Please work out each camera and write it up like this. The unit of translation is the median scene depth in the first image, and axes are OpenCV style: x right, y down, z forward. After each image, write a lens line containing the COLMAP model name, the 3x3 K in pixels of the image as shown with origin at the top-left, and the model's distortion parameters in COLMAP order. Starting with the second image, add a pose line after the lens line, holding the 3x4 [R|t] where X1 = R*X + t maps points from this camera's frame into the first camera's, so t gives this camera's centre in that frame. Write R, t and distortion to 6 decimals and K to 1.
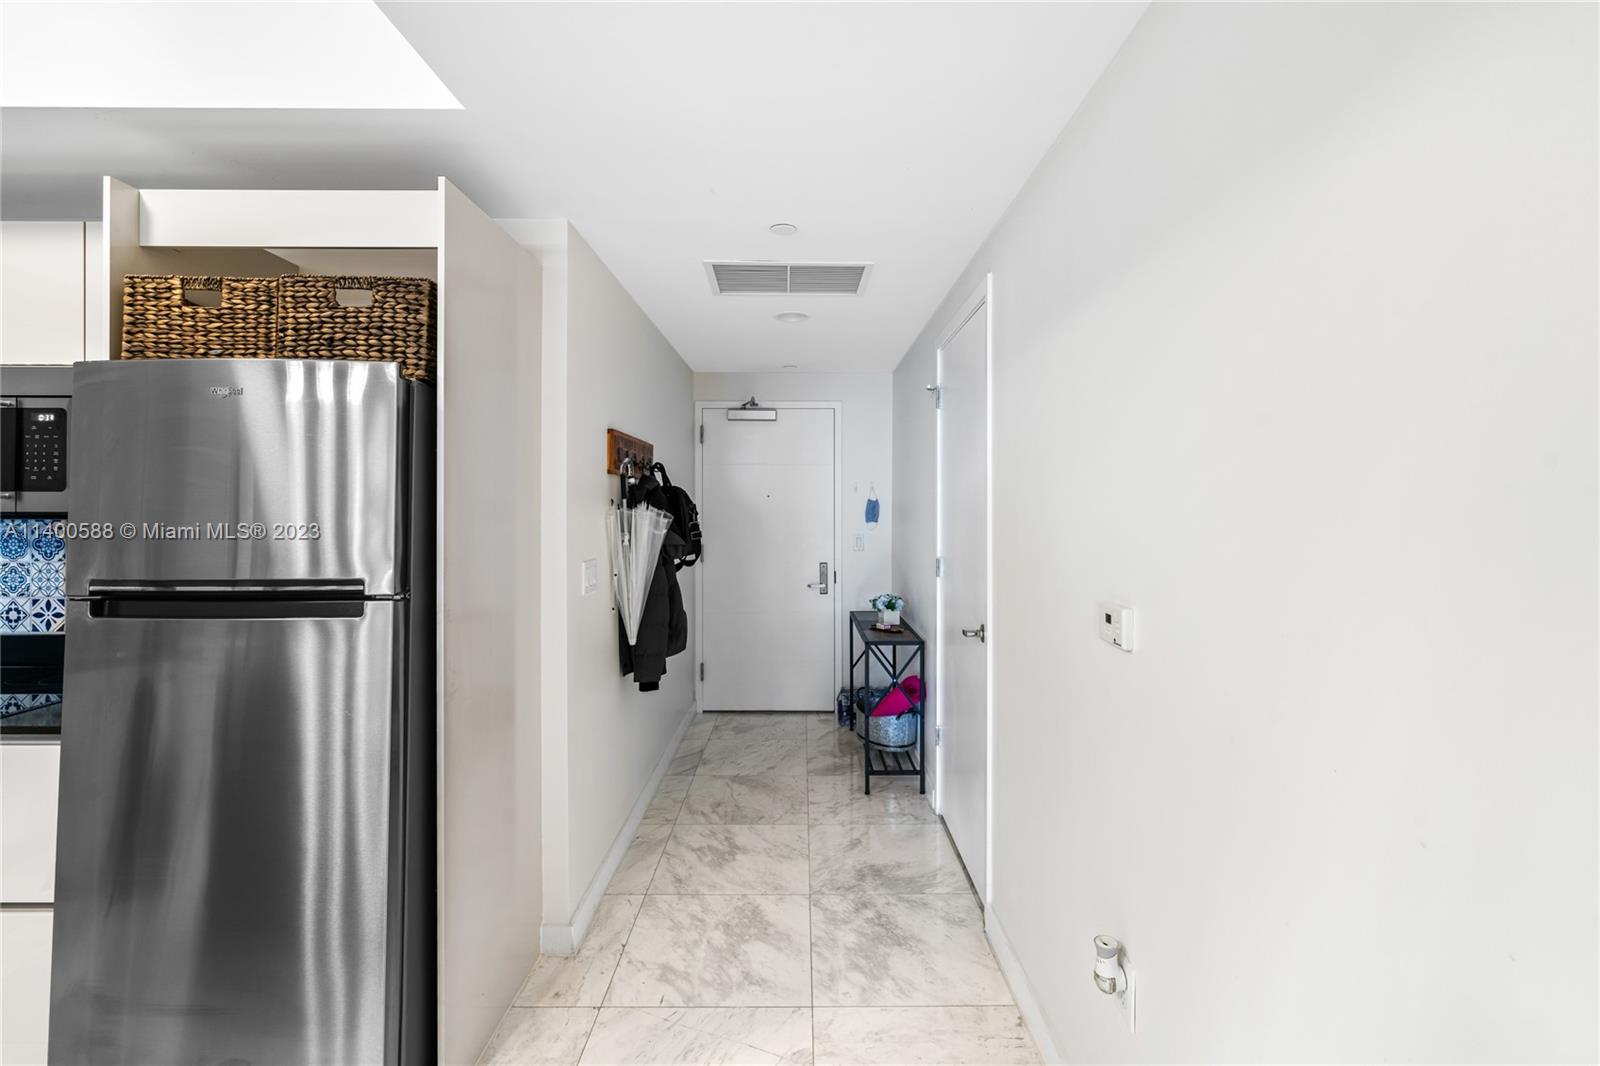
lens RADIAL K [[733.0, 0, 805.7], [0, 733.0, 507.2], [0, 0, 1]] dist [-0.001410, 0.000283]
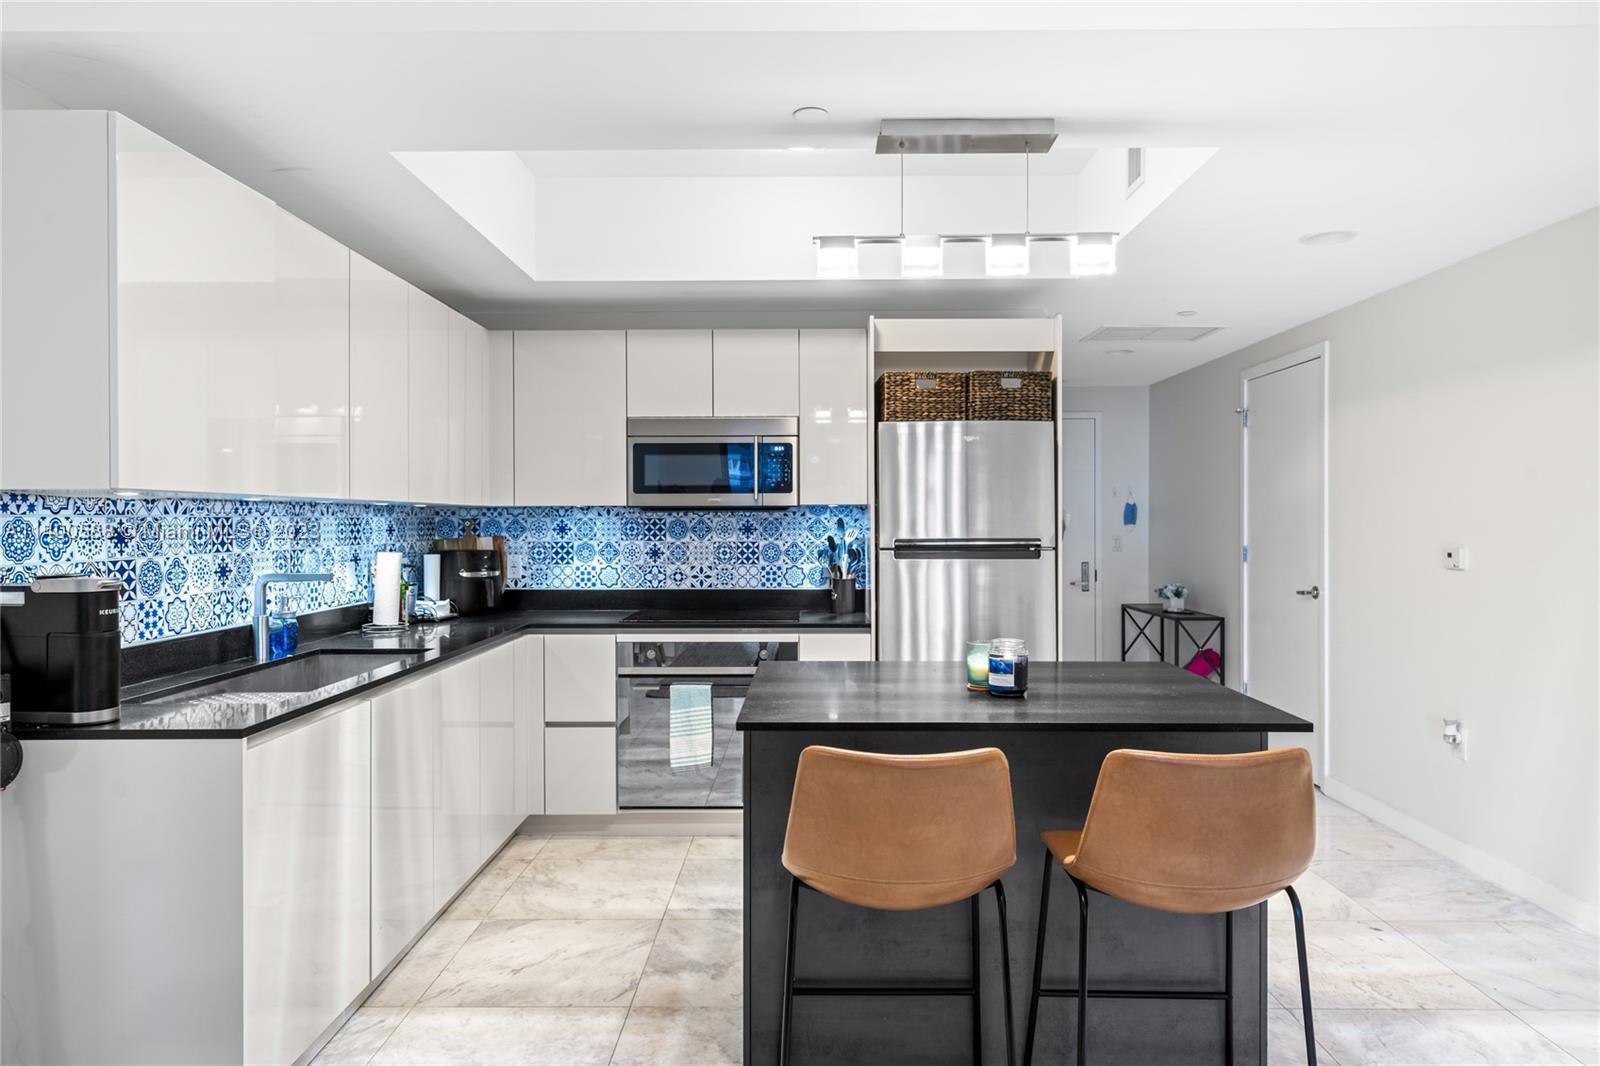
lens RADIAL K [[1020.9, 0, 804.3], [0, 1020.9, 528.4], [0, 0, 1]] dist [0.004049, -0.000175]
pose [[0.999871, -0.003910, -0.015610, -0.644065], [0.003972, 0.999984, 0.003930, 0.033312], [0.015594, -0.003992, 0.999870, -0.891109]]
